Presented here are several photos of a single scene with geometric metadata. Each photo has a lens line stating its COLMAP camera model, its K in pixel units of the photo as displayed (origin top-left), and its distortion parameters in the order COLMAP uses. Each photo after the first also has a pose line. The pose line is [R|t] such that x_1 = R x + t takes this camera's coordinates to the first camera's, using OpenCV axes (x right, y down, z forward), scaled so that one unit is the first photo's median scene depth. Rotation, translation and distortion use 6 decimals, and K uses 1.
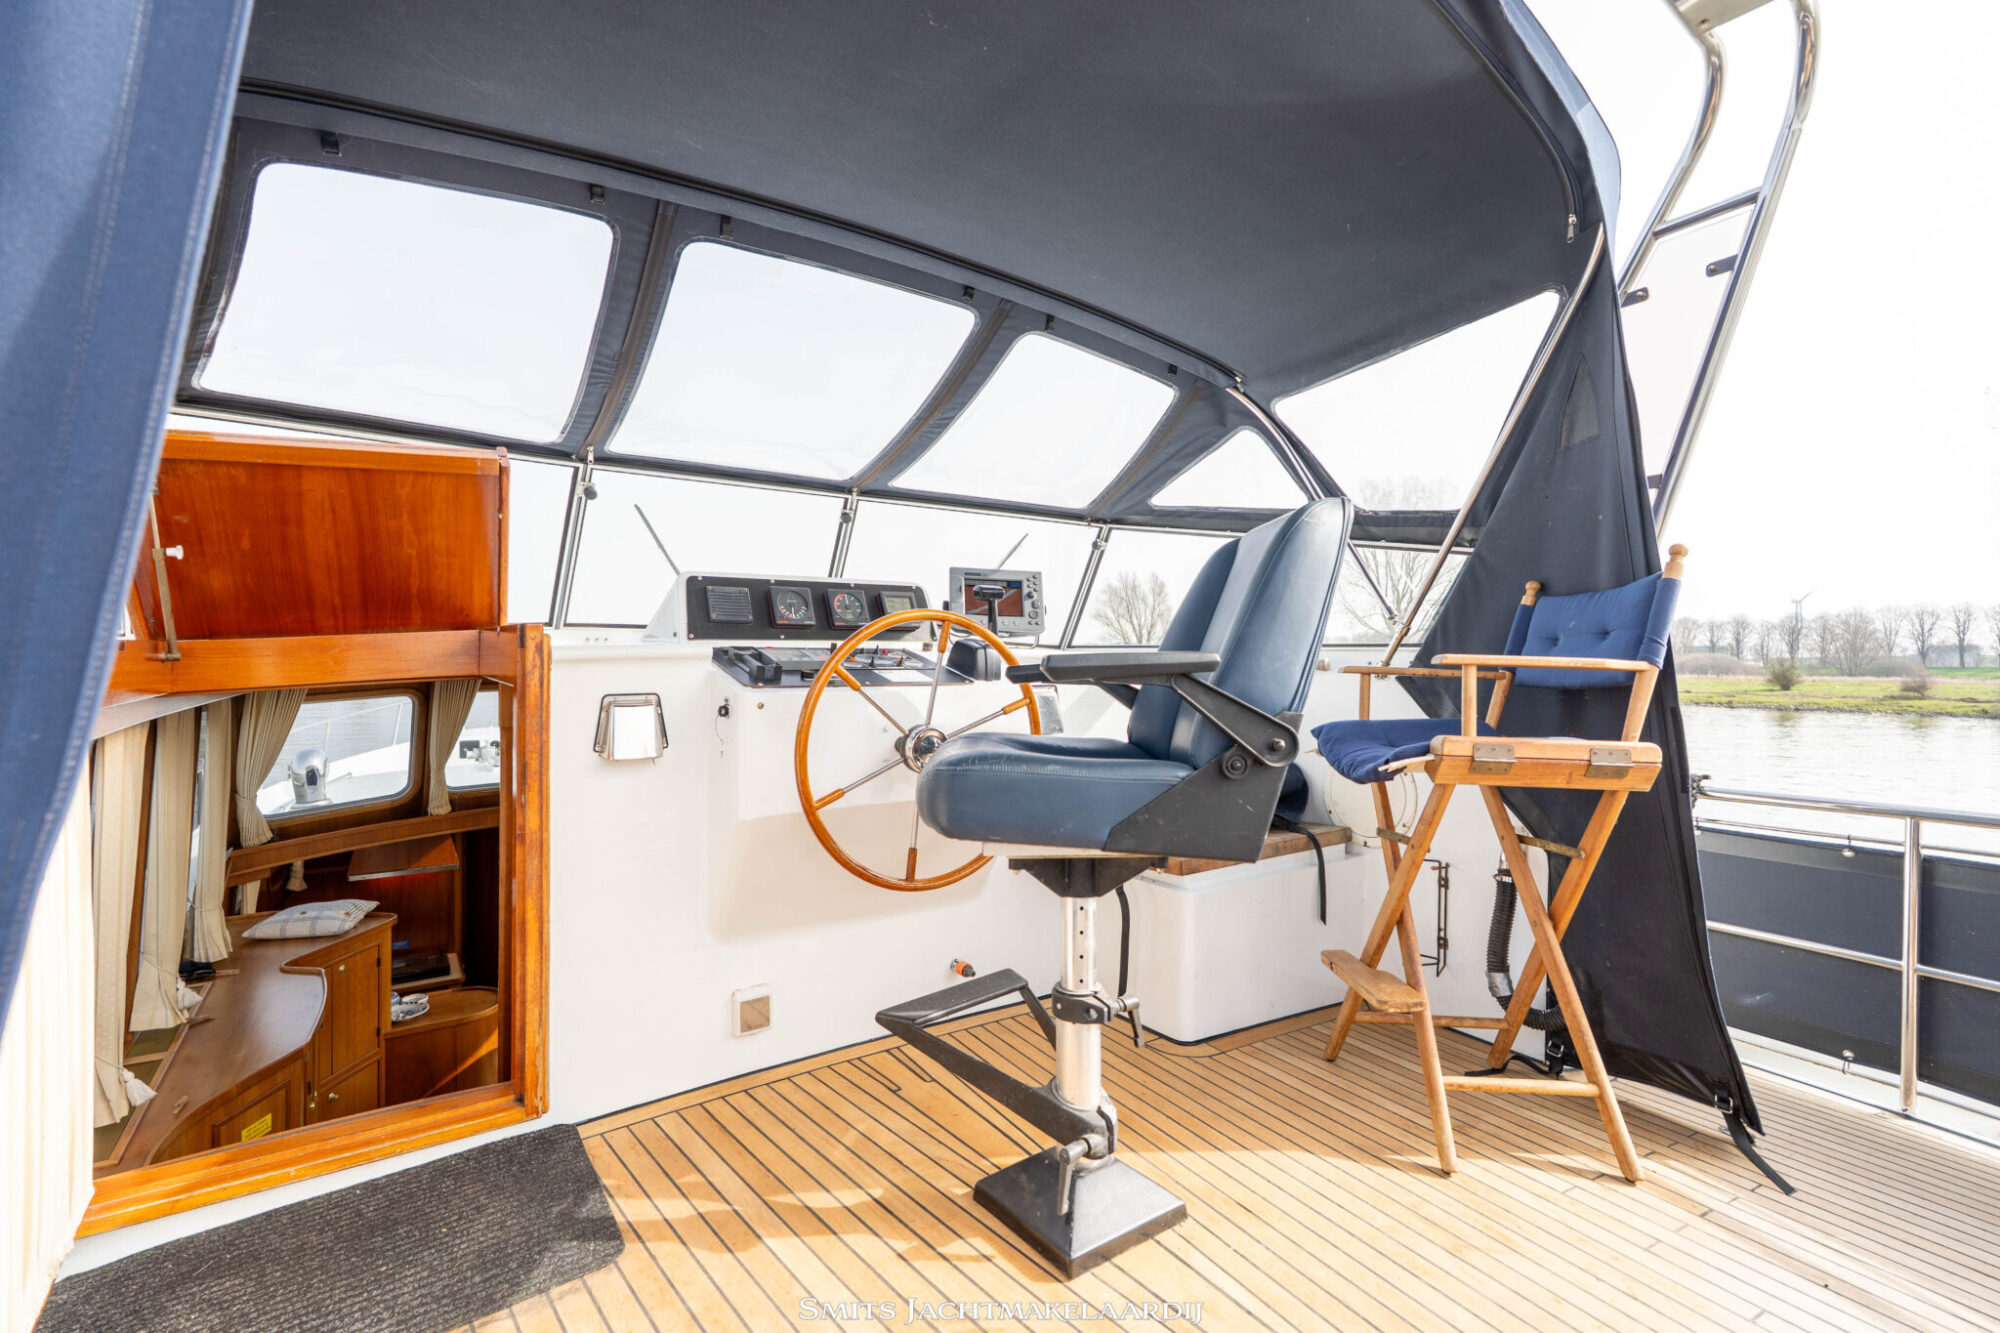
lens RADIAL K [[890.0, 0, 1001.9], [0, 890.0, 668.0], [0, 0, 1]] dist [-0.005191, 0.001851]
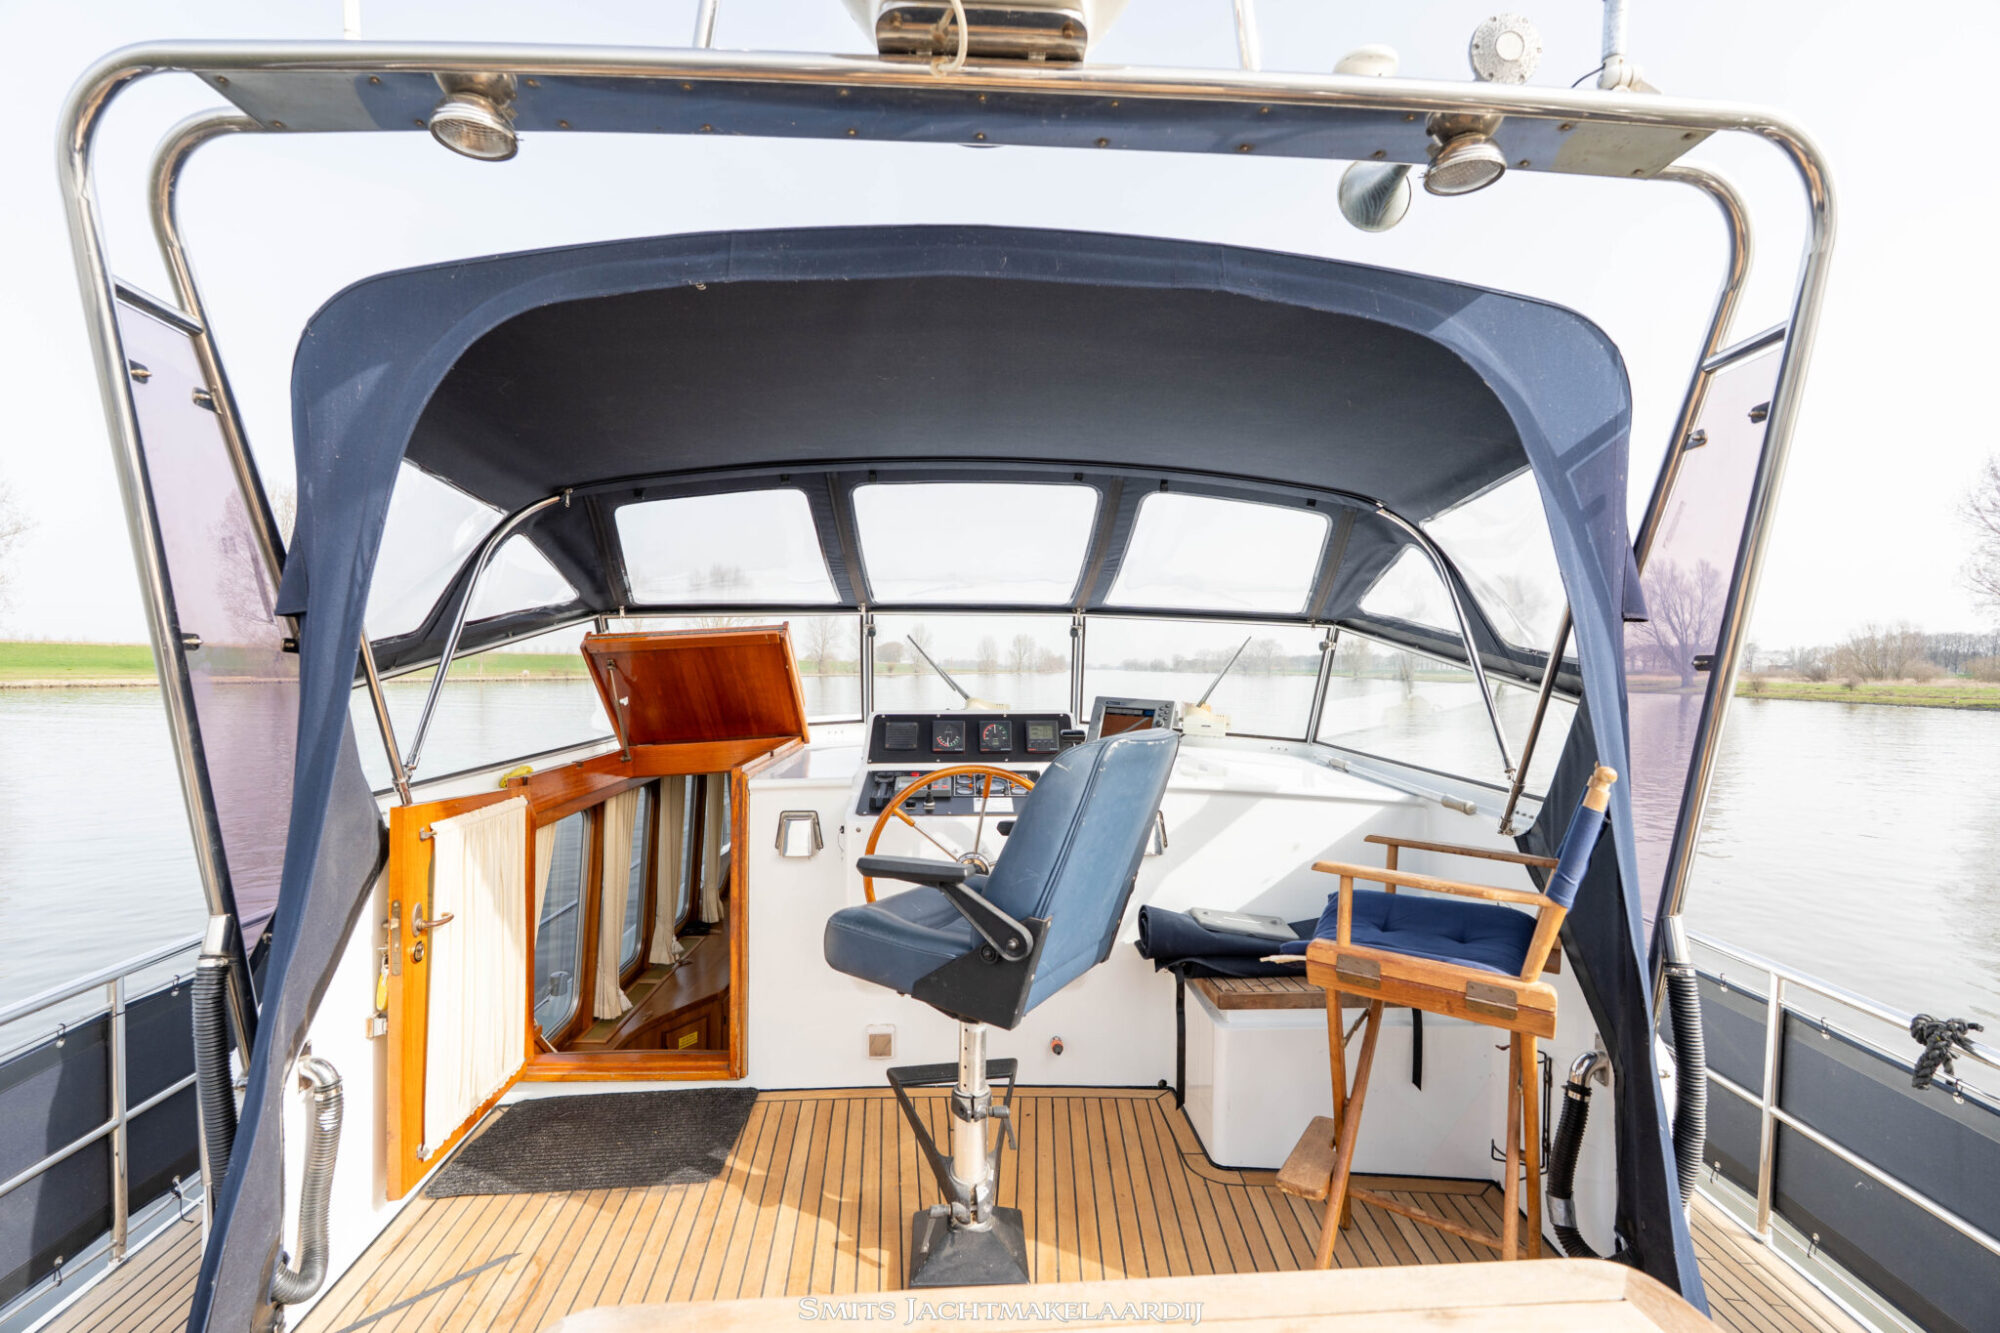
lens RADIAL K [[890.0, 0, 1007.1], [0, 890.0, 662.3], [0, 0, 1]] dist [-0.005191, 0.001851]
pose [[0.837357, 0.005645, -0.546627, 0.583202], [-0.009800, 0.999941, -0.004686, -0.183042], [0.546568, 0.009281, 0.837363, -0.049687]]
